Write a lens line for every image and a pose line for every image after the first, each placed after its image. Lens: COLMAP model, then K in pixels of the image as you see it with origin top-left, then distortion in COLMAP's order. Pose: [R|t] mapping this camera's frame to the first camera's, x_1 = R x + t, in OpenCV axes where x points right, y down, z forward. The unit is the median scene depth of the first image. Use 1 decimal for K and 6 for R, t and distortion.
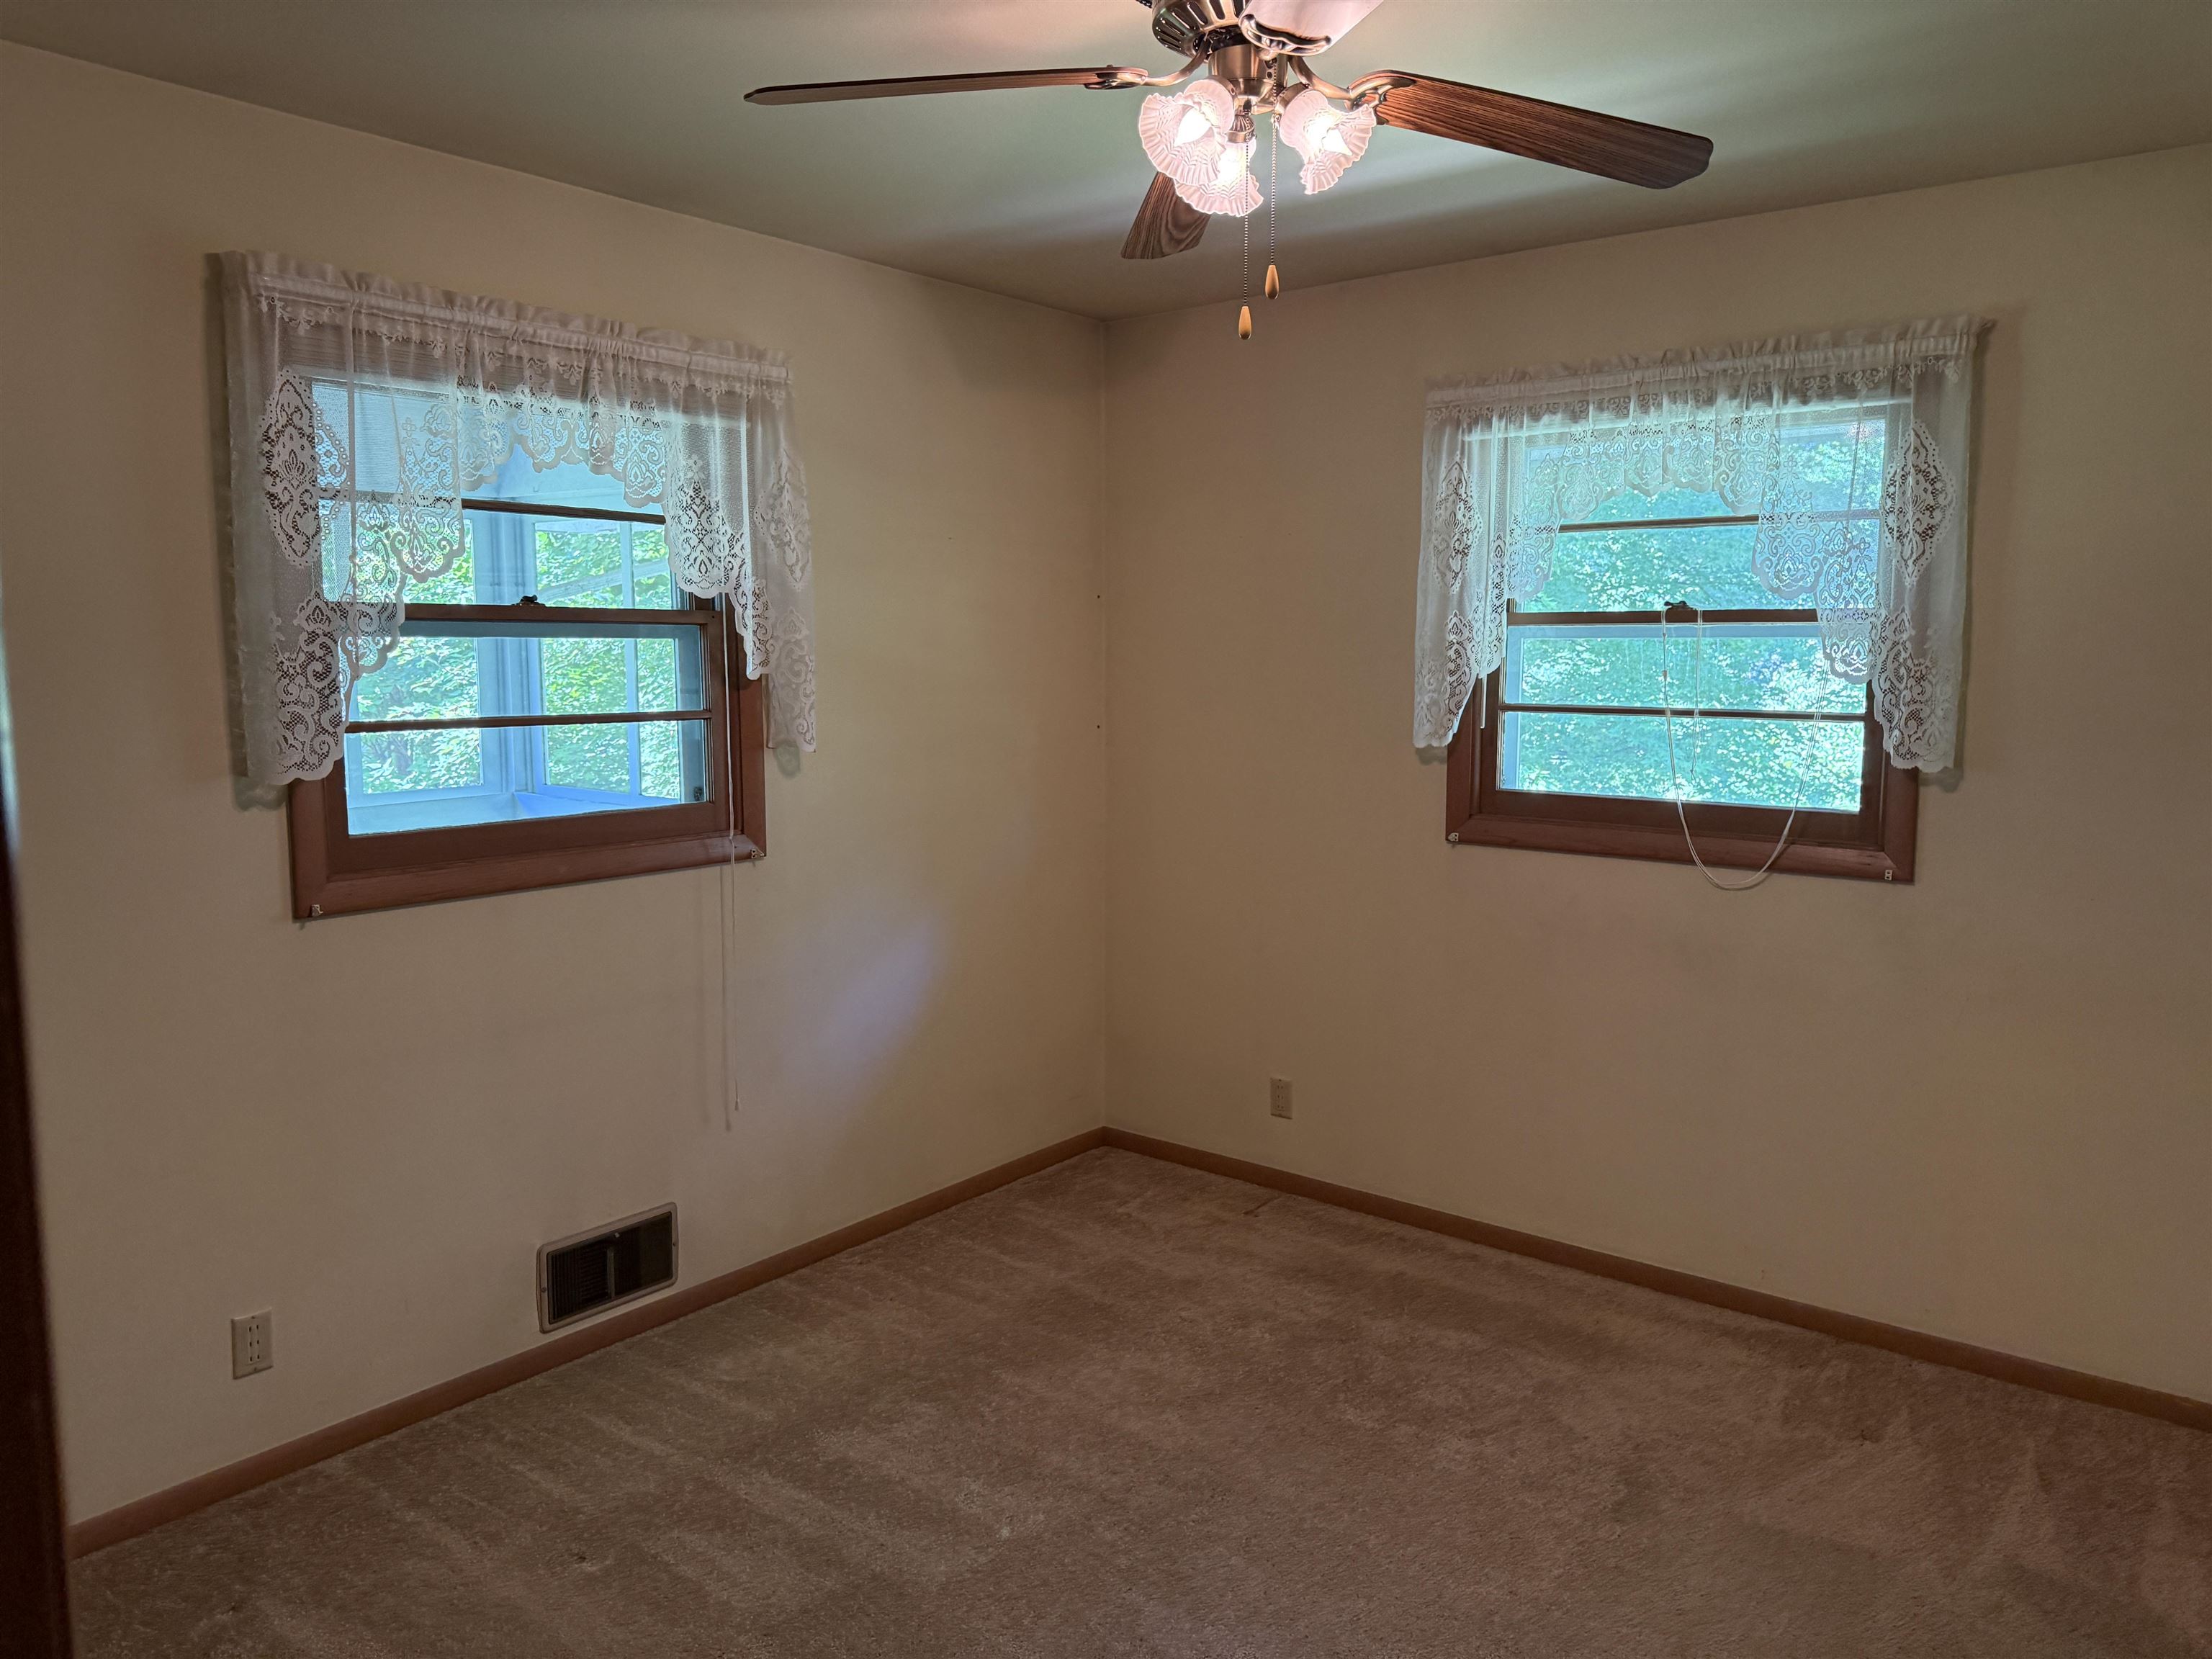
lens RADIAL K [[1584.9, 0, 1099.7], [0, 1584.9, 829.9], [0, 0, 1]] dist [0.056936, -0.070839]
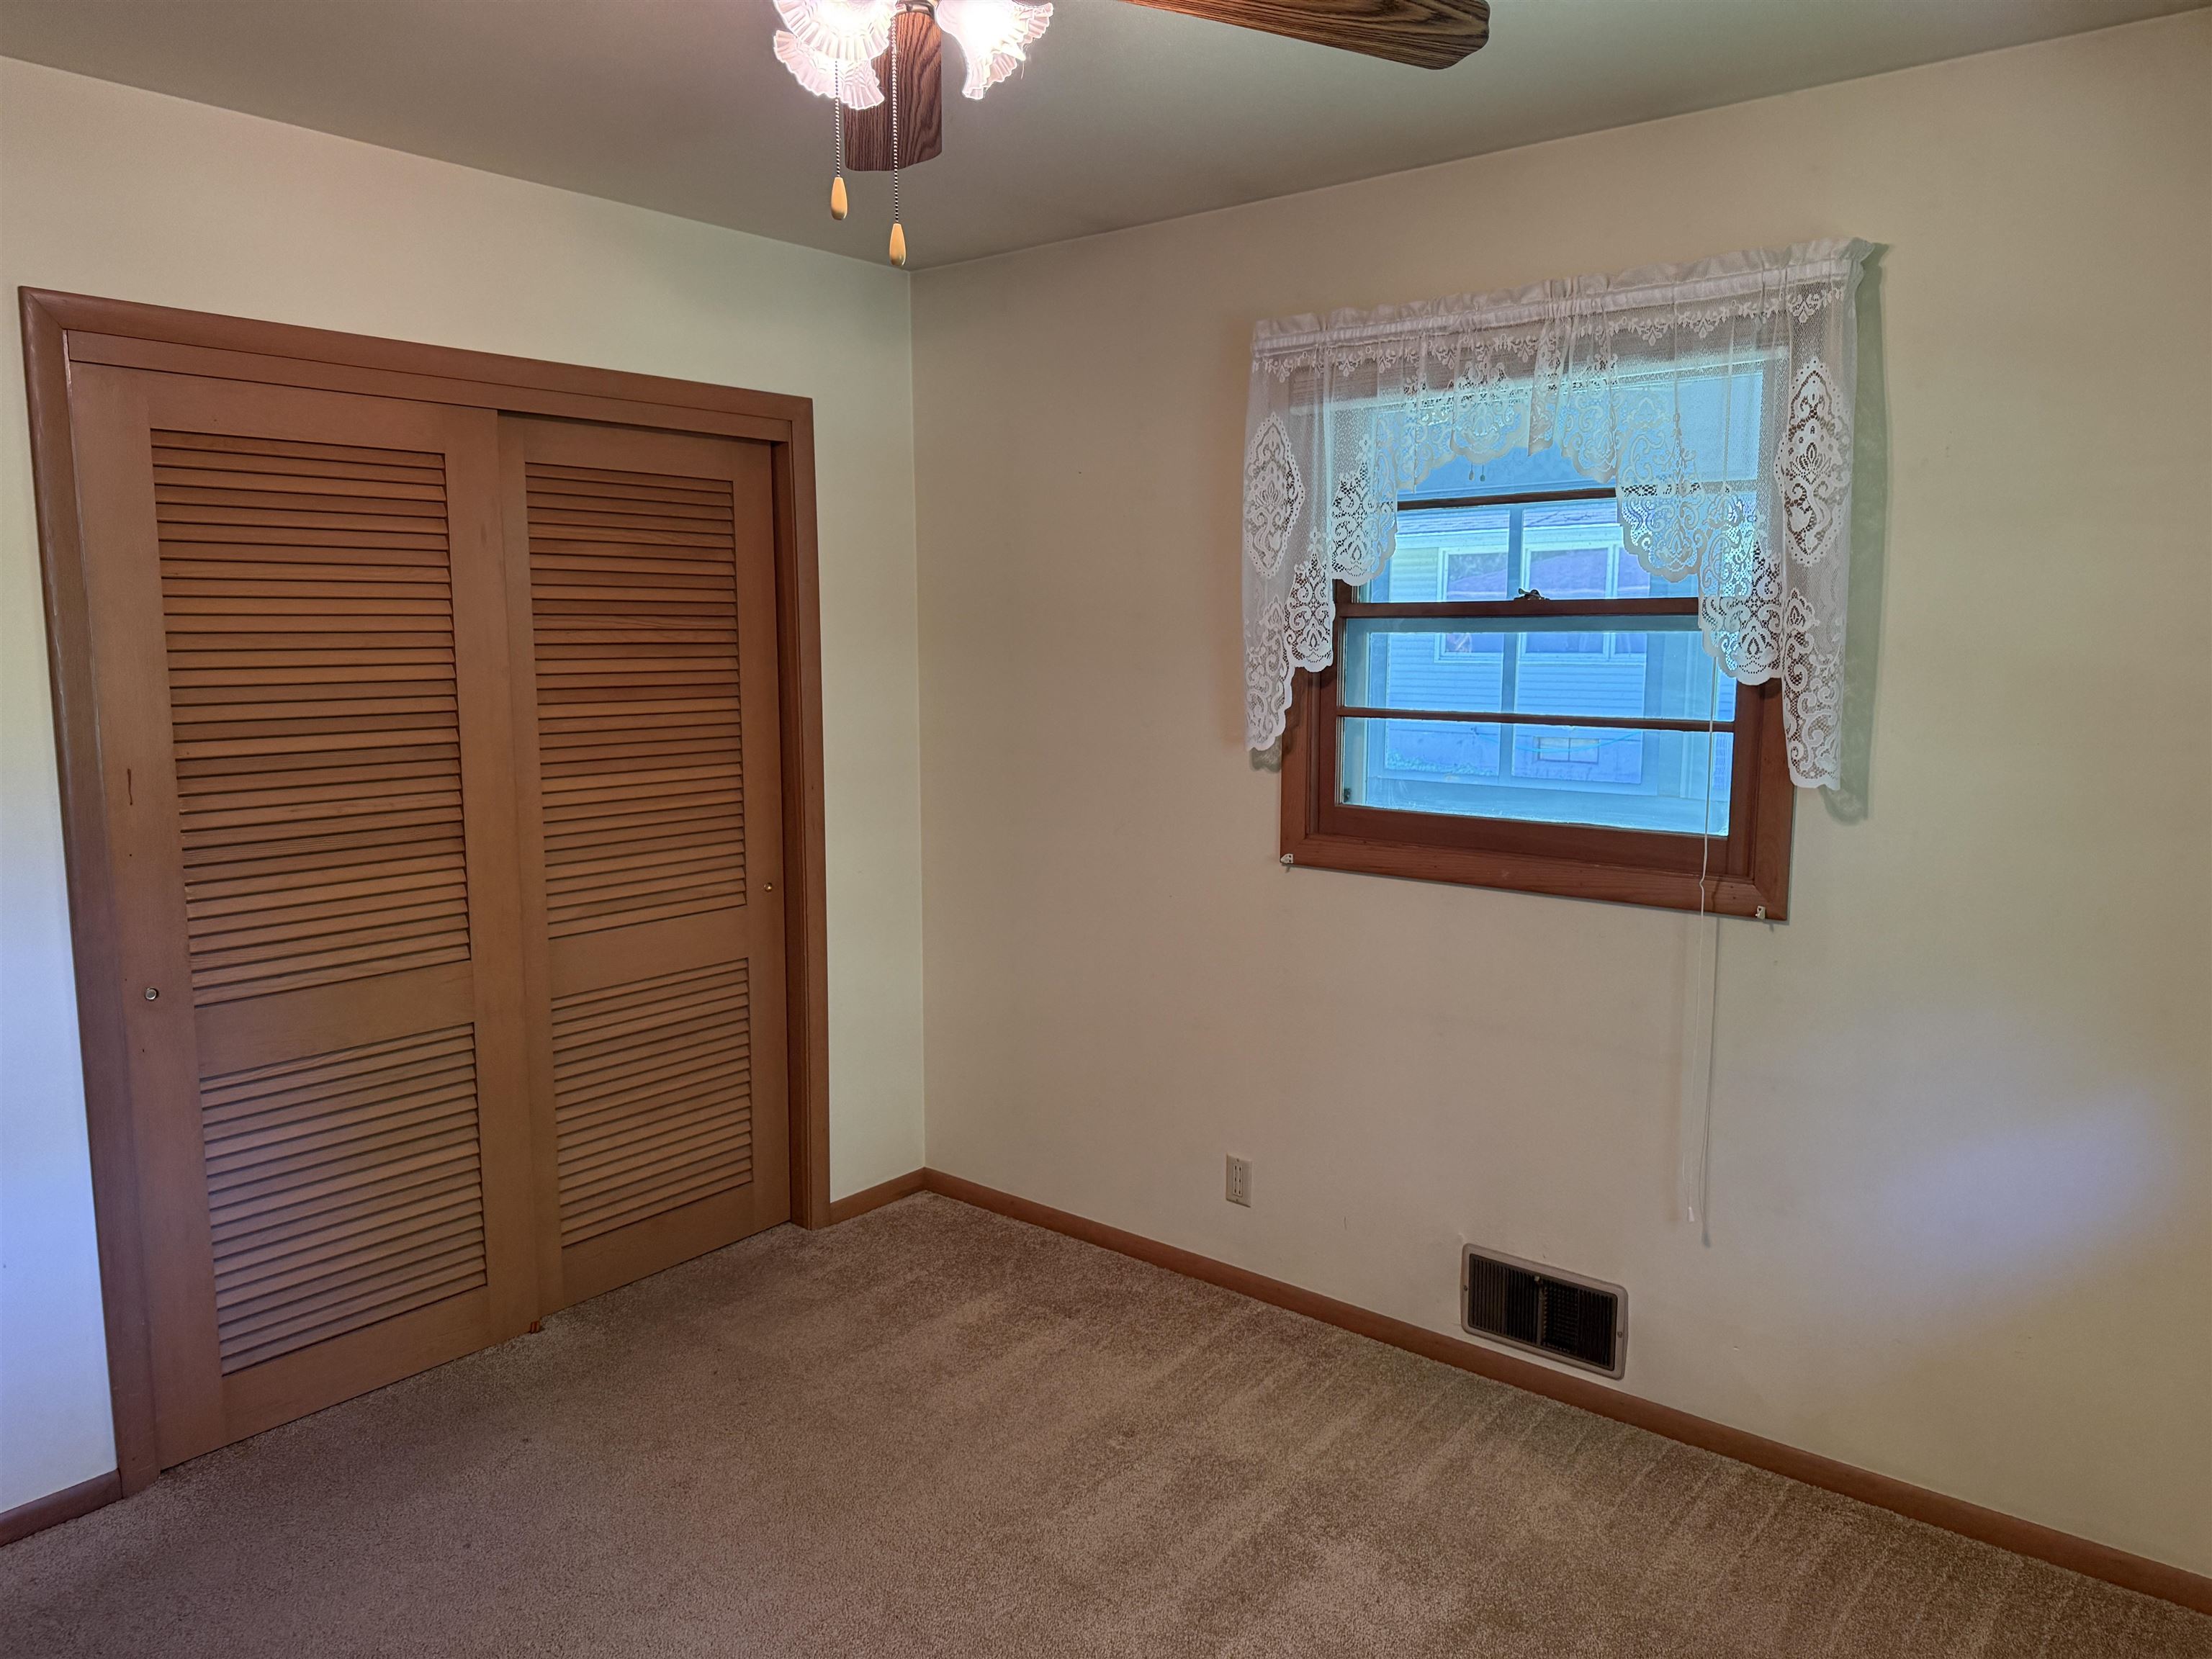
lens RADIAL K [[1512.1, 0, 1112.1], [0, 1512.1, 853.8], [0, 0, 1]] dist [0.090358, -0.132913]
pose [[-0.012583, 0.136912, -0.990503, 0.577395], [-0.123192, 0.982823, 0.137415, -0.085005], [0.992303, 0.123751, 0.004500, 0.760684]]
